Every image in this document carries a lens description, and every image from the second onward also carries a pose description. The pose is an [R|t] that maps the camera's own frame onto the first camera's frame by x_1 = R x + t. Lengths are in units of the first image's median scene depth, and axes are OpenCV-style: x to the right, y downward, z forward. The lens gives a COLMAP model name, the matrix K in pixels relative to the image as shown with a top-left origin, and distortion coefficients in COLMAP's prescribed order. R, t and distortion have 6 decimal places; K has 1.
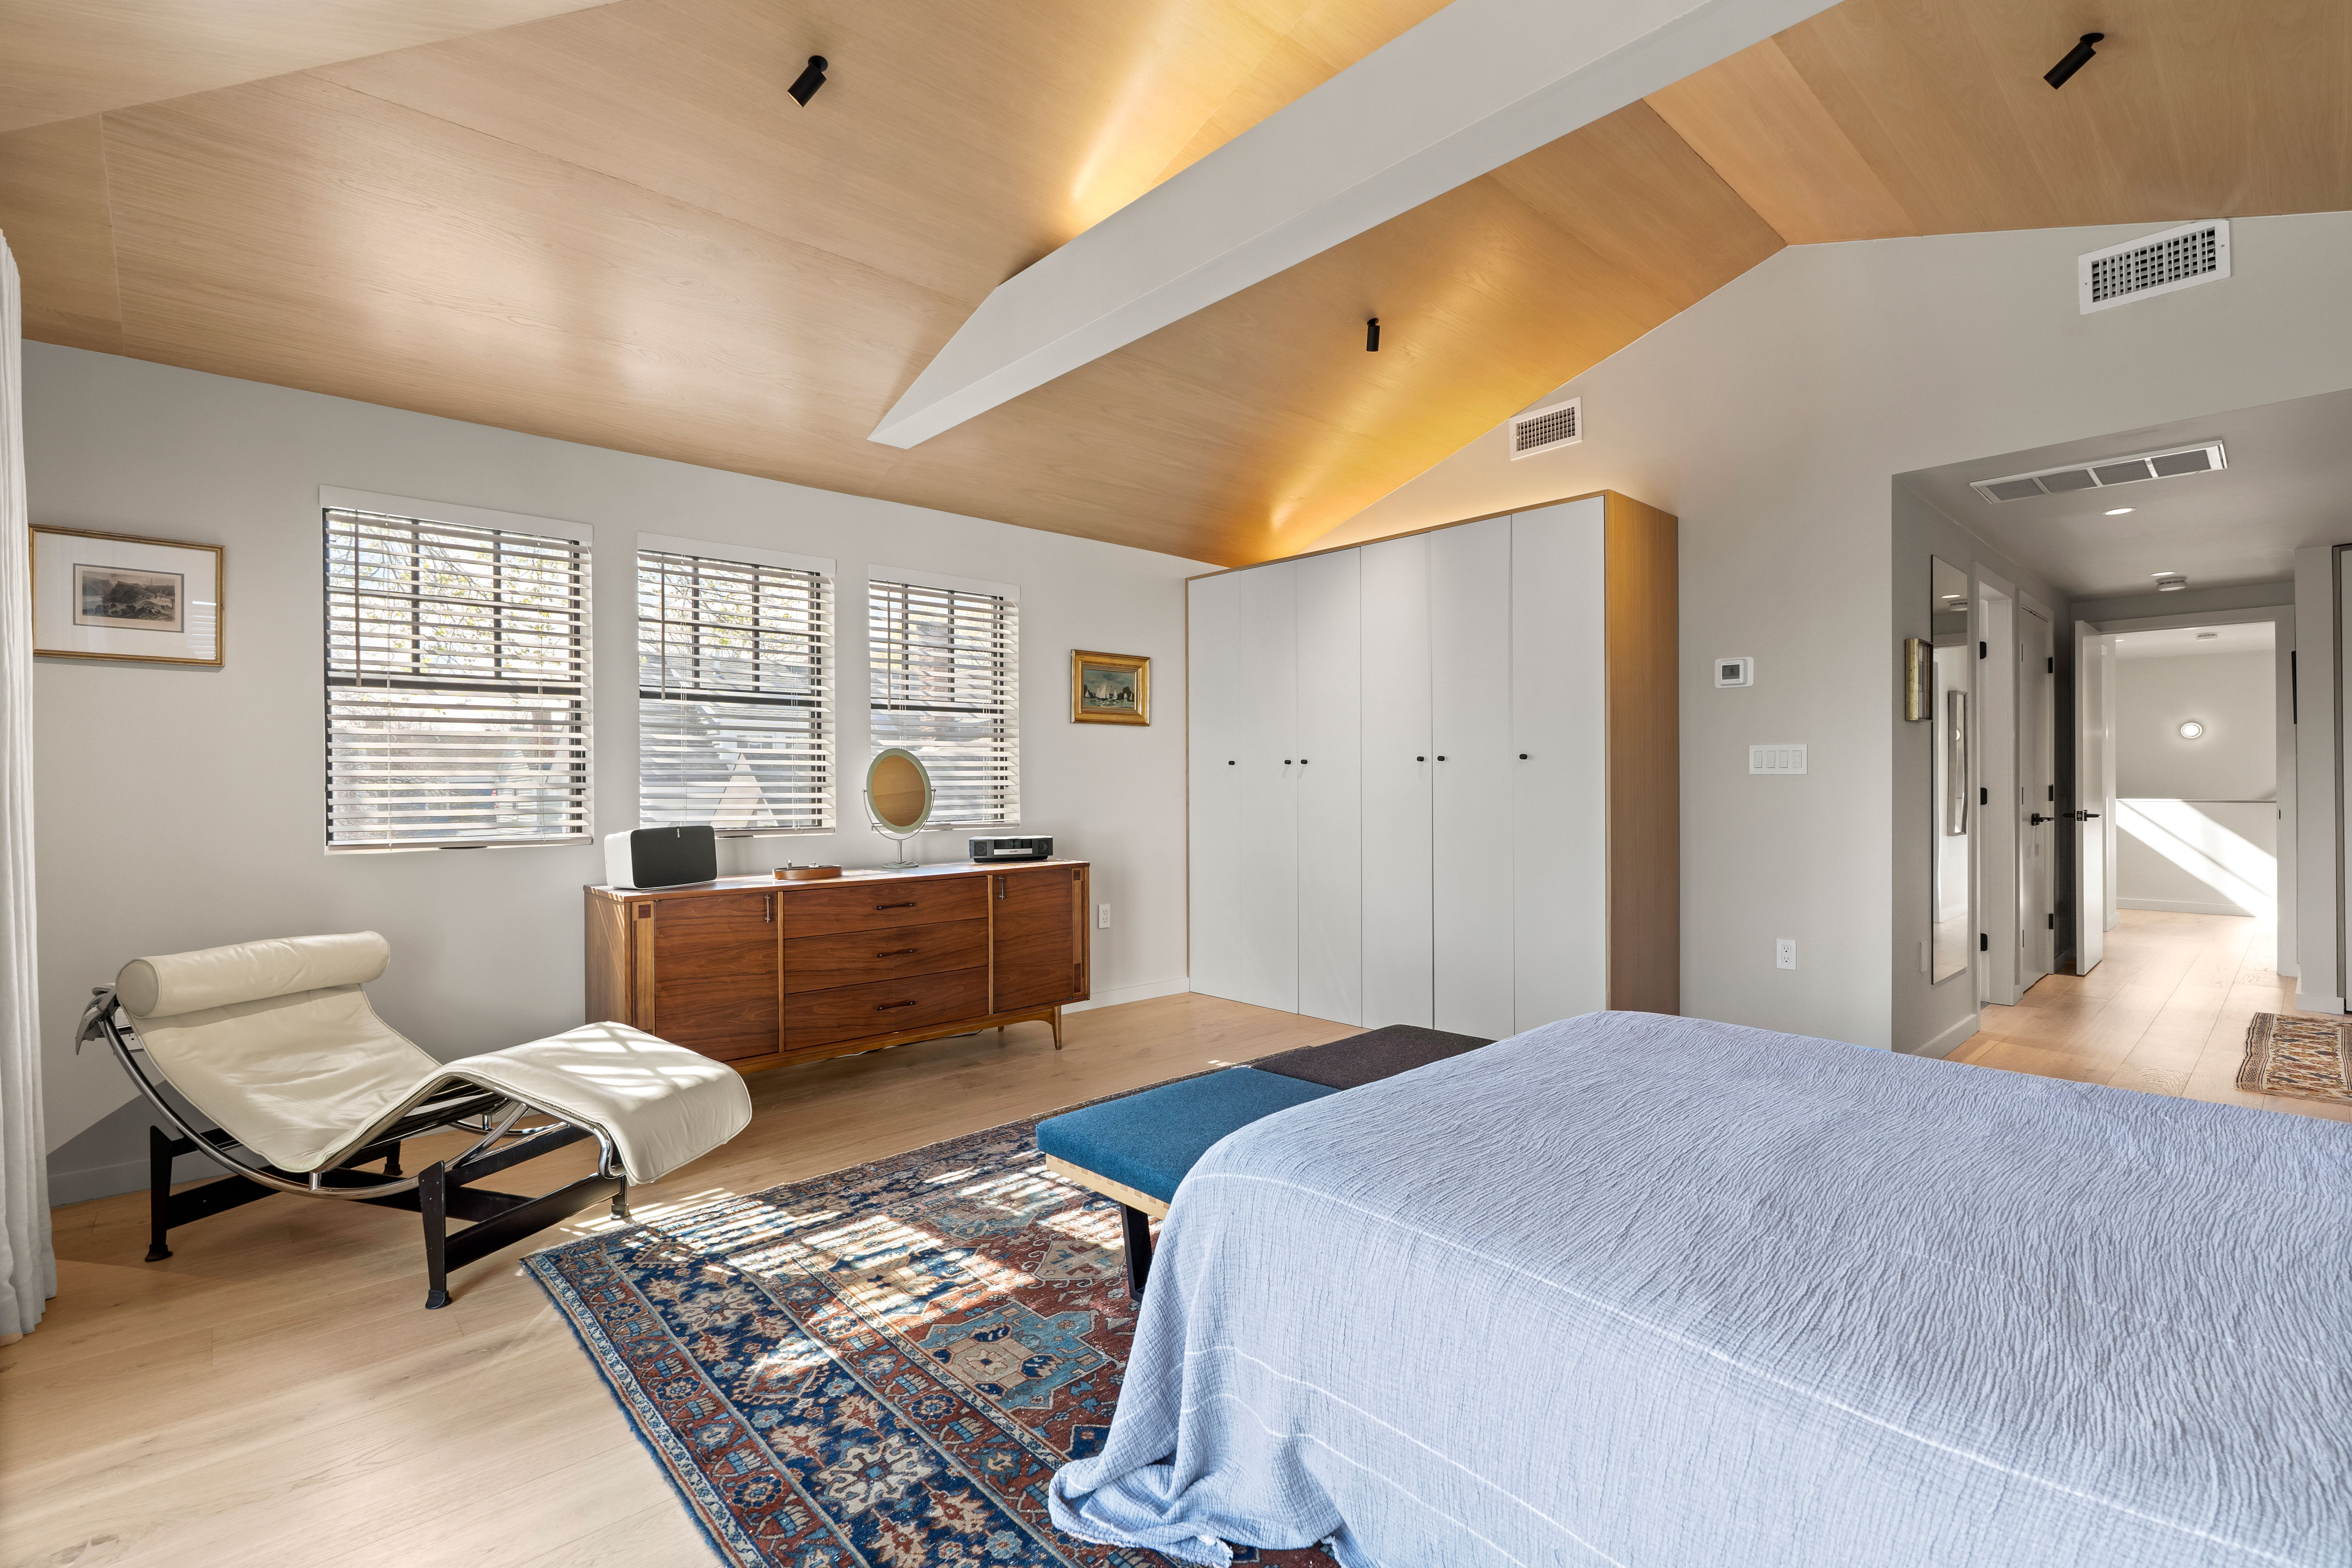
lens RADIAL K [[1060.0, 0, 1179.7], [0, 1060.0, 785.7], [0, 0, 1]] dist [-0.007672, 0.000229]
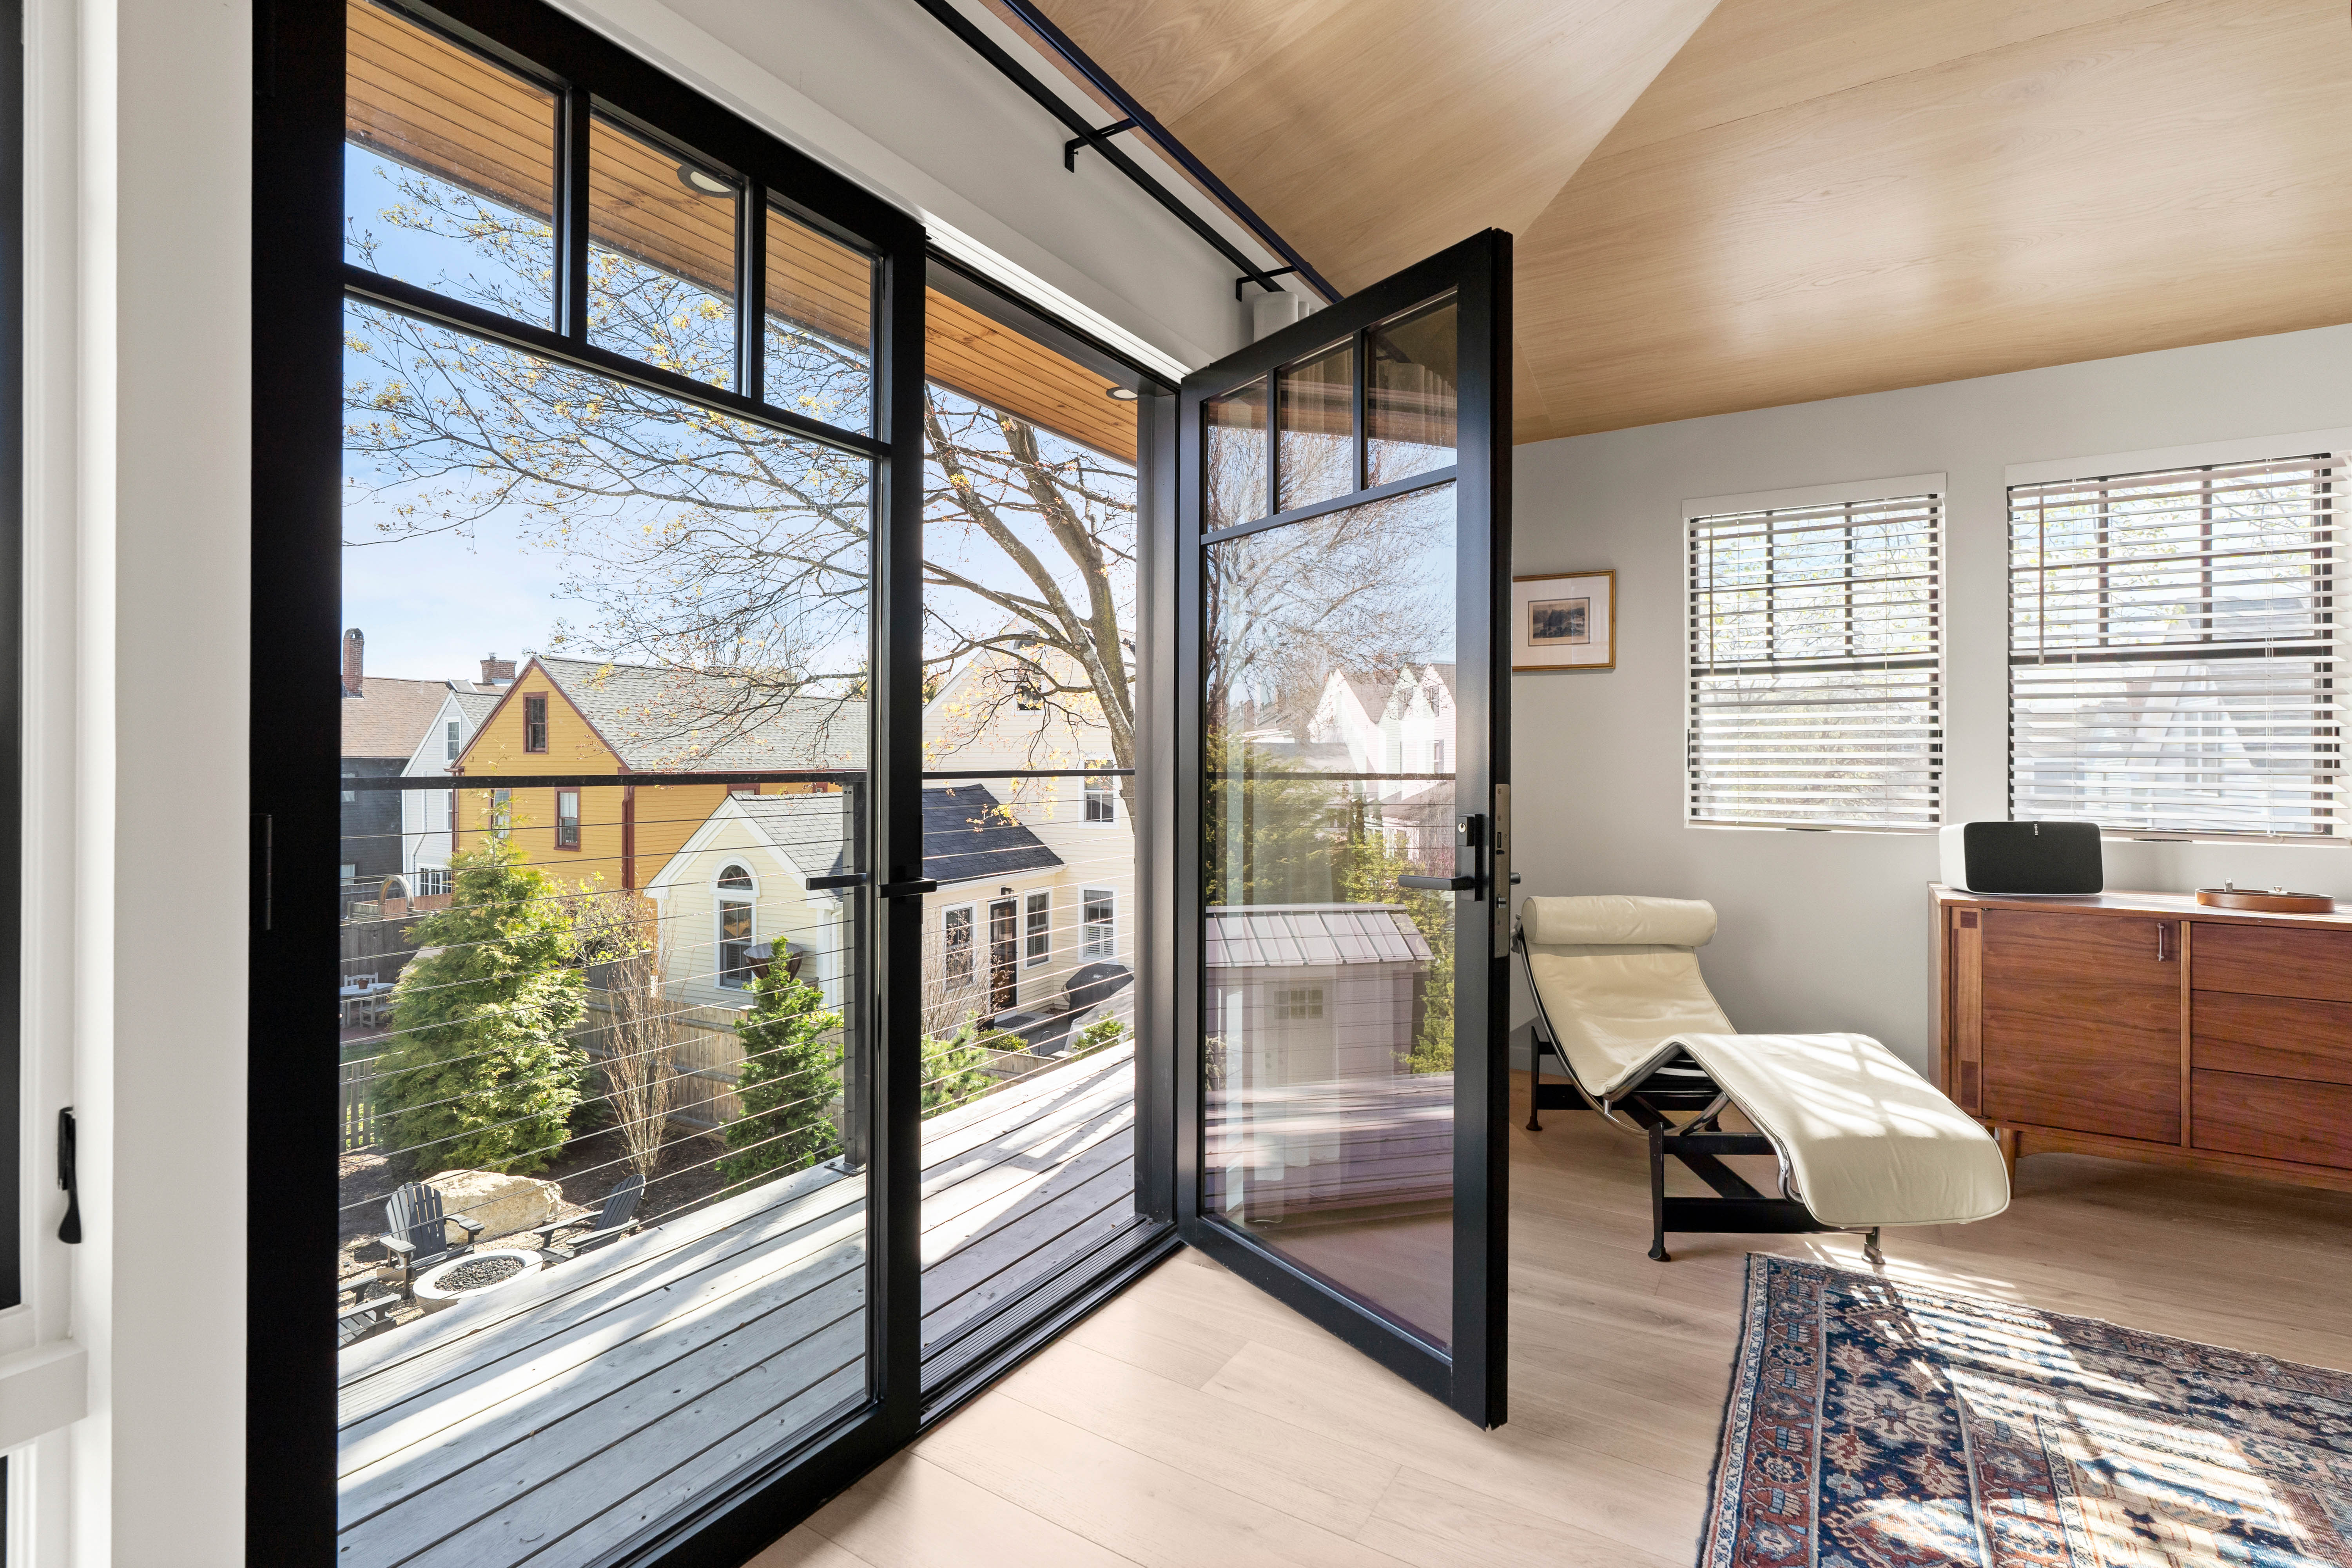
lens RADIAL K [[1073.7, 0, 1197.6], [0, 1073.7, 761.6], [0, 0, 1]] dist [-0.000628, 0.001136]
pose [[0.286332, 0.007228, -0.958103, 0.172119], [-0.008578, 0.999951, 0.004980, -0.007727], [0.958092, 0.006793, 0.286380, 0.210986]]
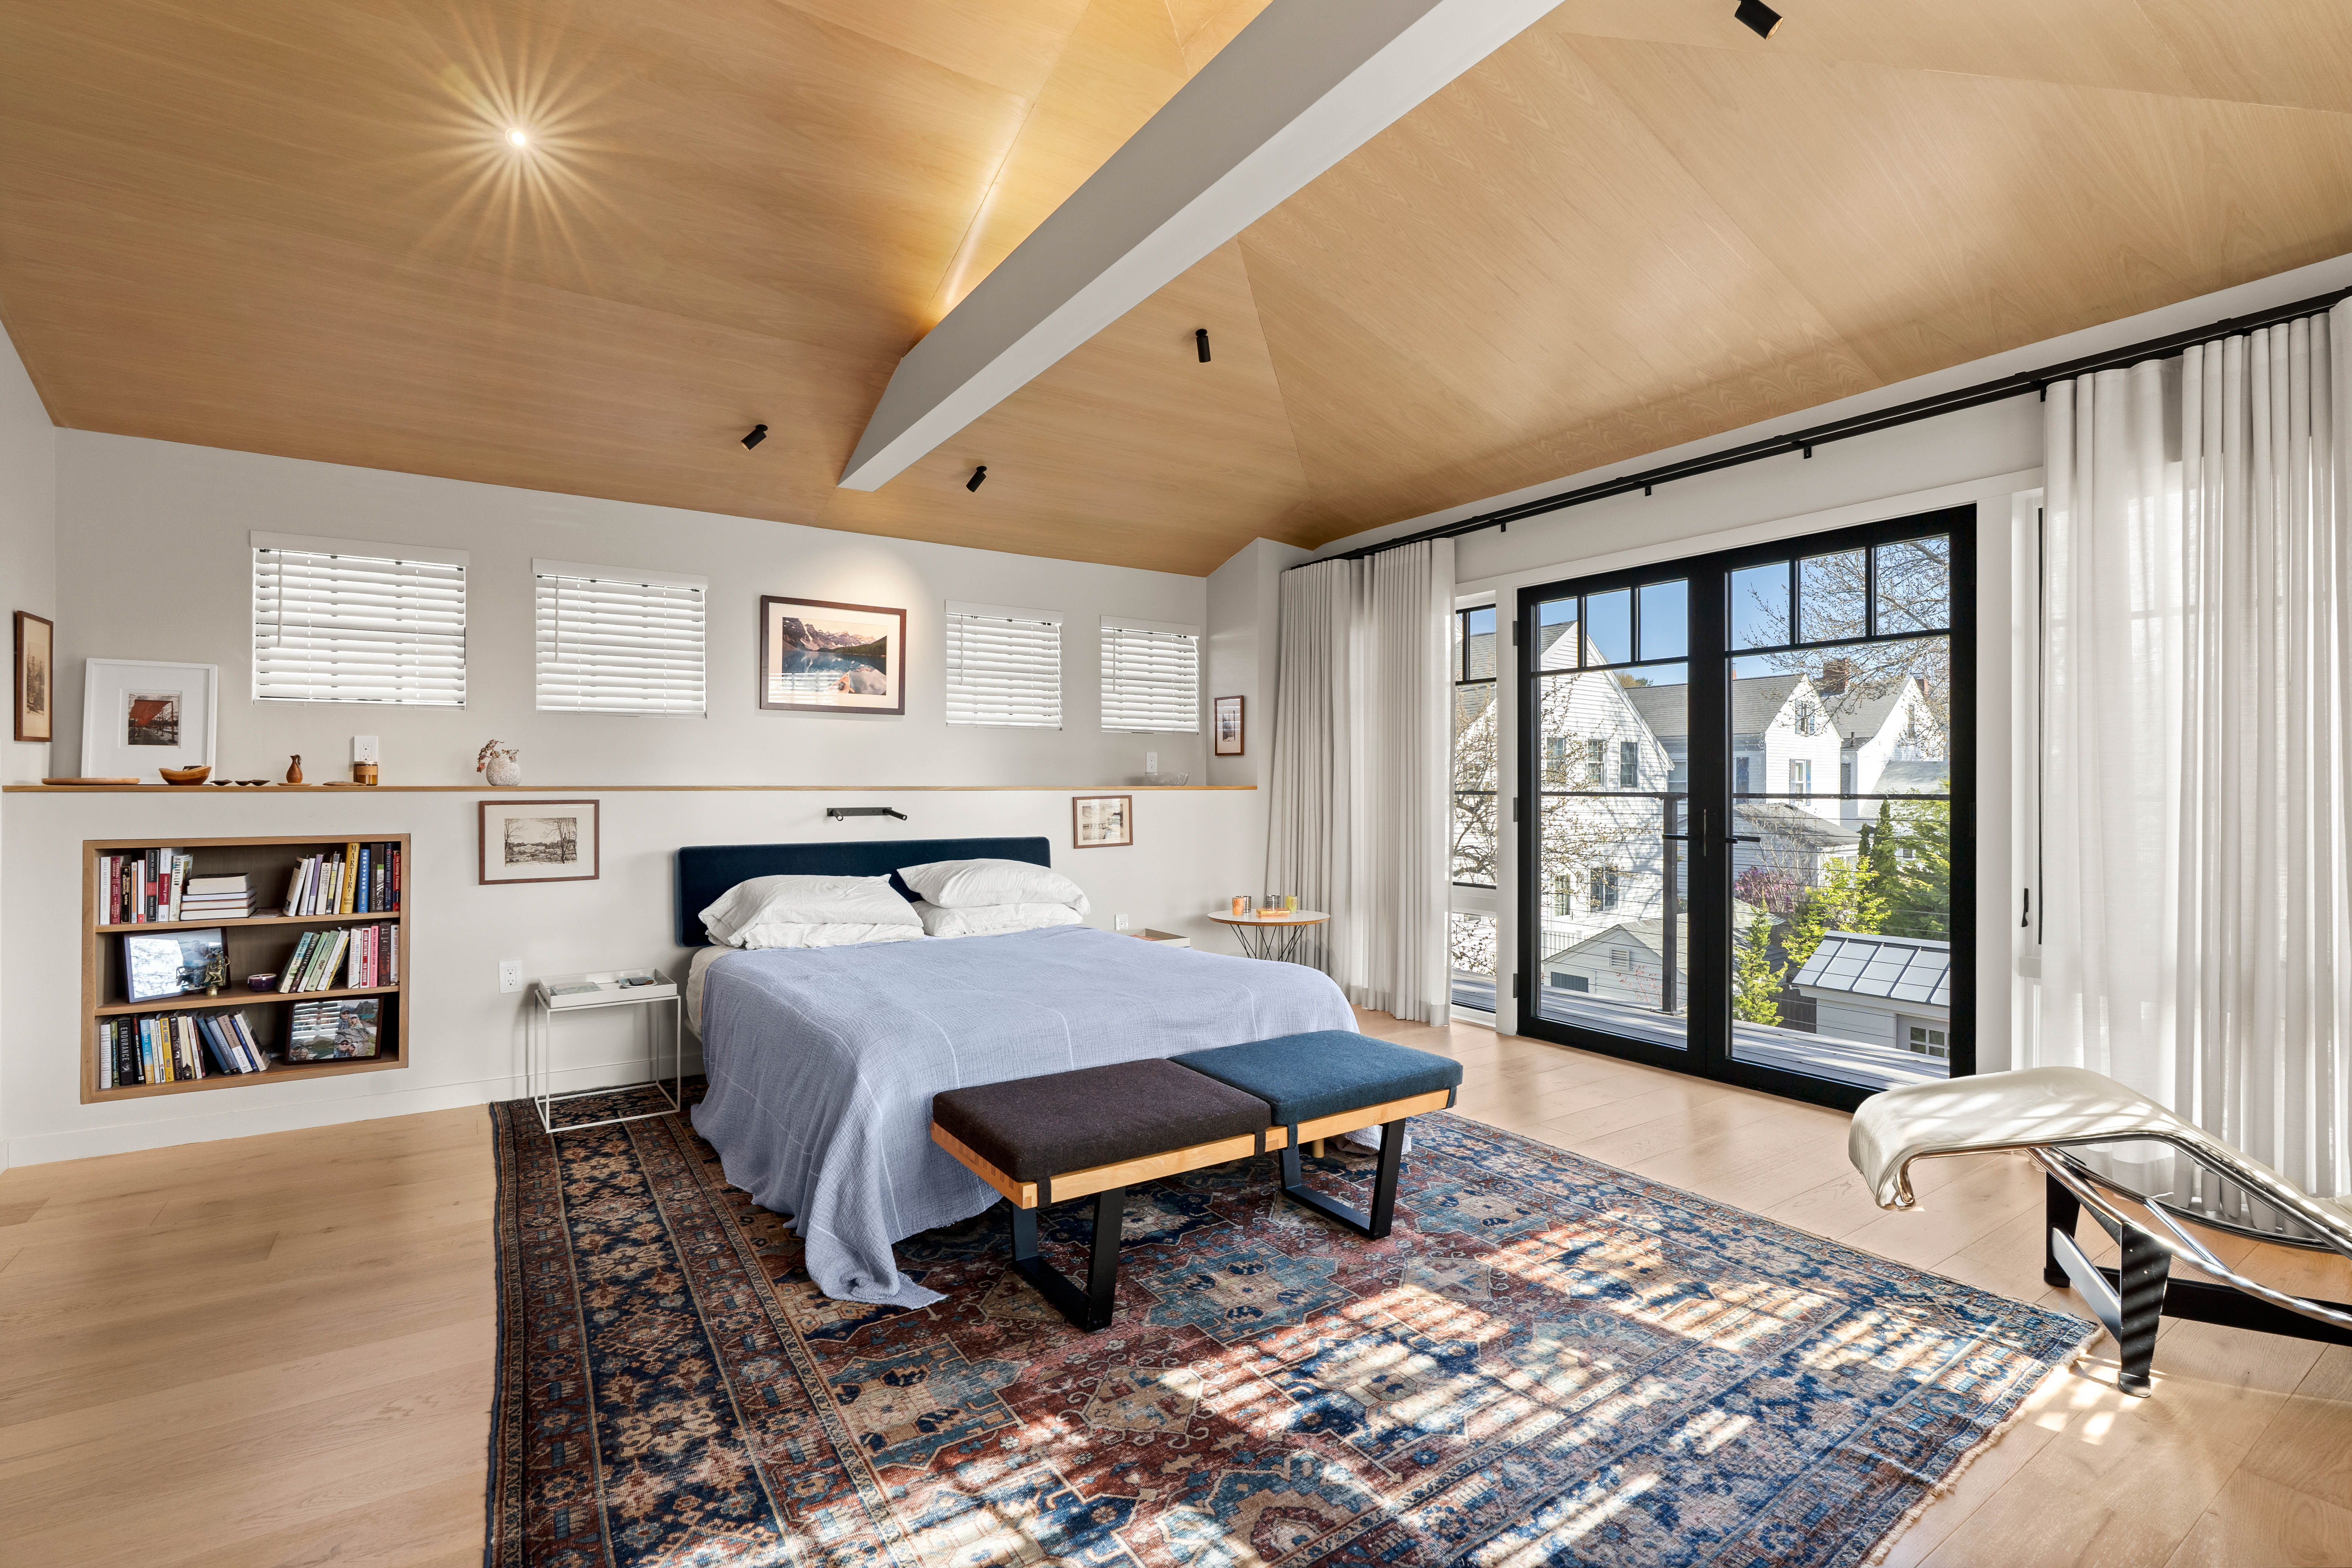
lens RADIAL K [[1060.0, 0, 1179.7], [0, 1060.0, 785.7], [0, 0, 1]] dist [-0.007672, 0.000229]
pose [[-0.988712, 0.003704, 0.149785, 0.004283], [0.004264, 0.999985, 0.003416, -0.010141], [-0.149770, 0.004016, -0.988713, 1.891373]]
